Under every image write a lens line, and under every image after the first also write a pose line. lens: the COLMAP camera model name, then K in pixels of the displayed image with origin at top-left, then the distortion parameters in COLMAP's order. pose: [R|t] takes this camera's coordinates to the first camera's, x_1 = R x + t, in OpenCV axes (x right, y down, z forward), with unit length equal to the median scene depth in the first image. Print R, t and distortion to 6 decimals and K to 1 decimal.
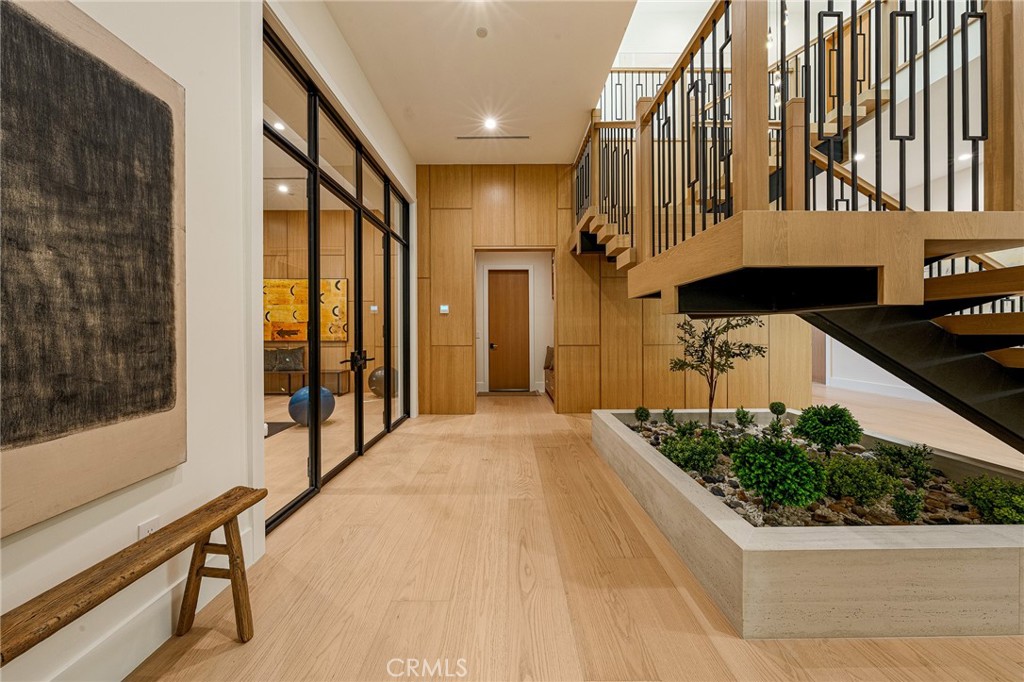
lens RADIAL K [[352.9, 0, 511.1], [0, 352.9, 331.9], [0, 0, 1]] dist [-0.000239, -0.000031]
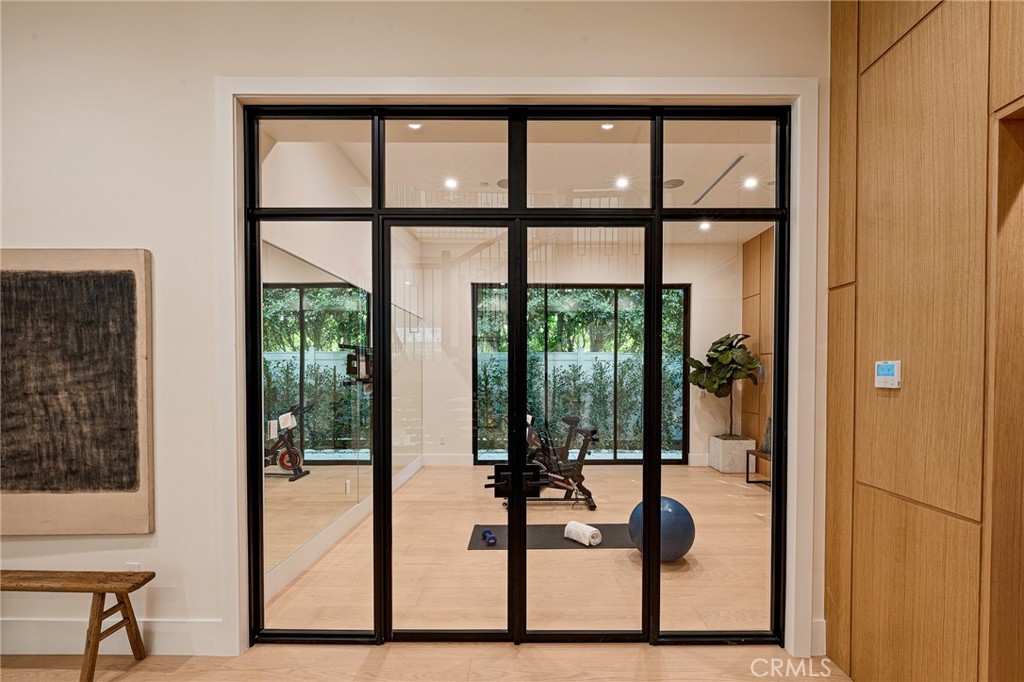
lens RADIAL K [[425.6, 0, 517.3], [0, 425.6, 381.1], [0, 0, 1]] dist [-0.000951, -0.000175]
pose [[-0.005746, 0.019720, -0.999789, 0.285538], [0.000726, 0.999805, 0.019716, -0.102494], [0.999983, -0.000613, -0.005759, 1.050598]]
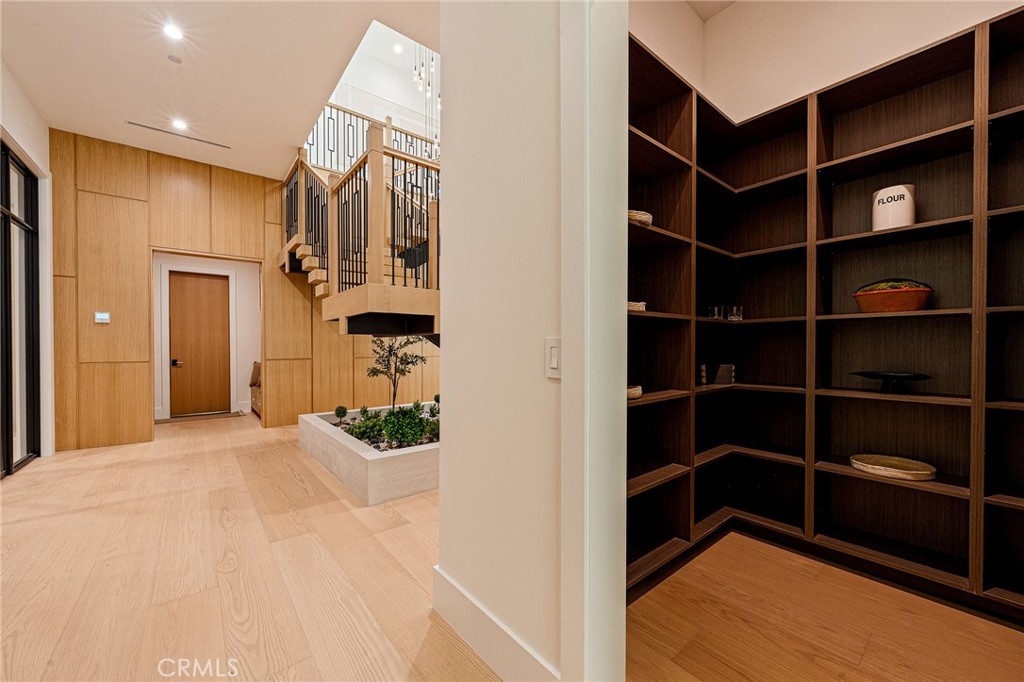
lens RADIAL K [[391.3, 0, 510.0], [0, 391.3, 348.1], [0, 0, 1]] dist [-0.000959, 0.000095]
pose [[0.781269, -0.000476, 0.624194, -0.026618], [-0.002584, 0.999989, 0.003998, -0.000139], [-0.624189, -0.004736, 0.781259, -0.454130]]
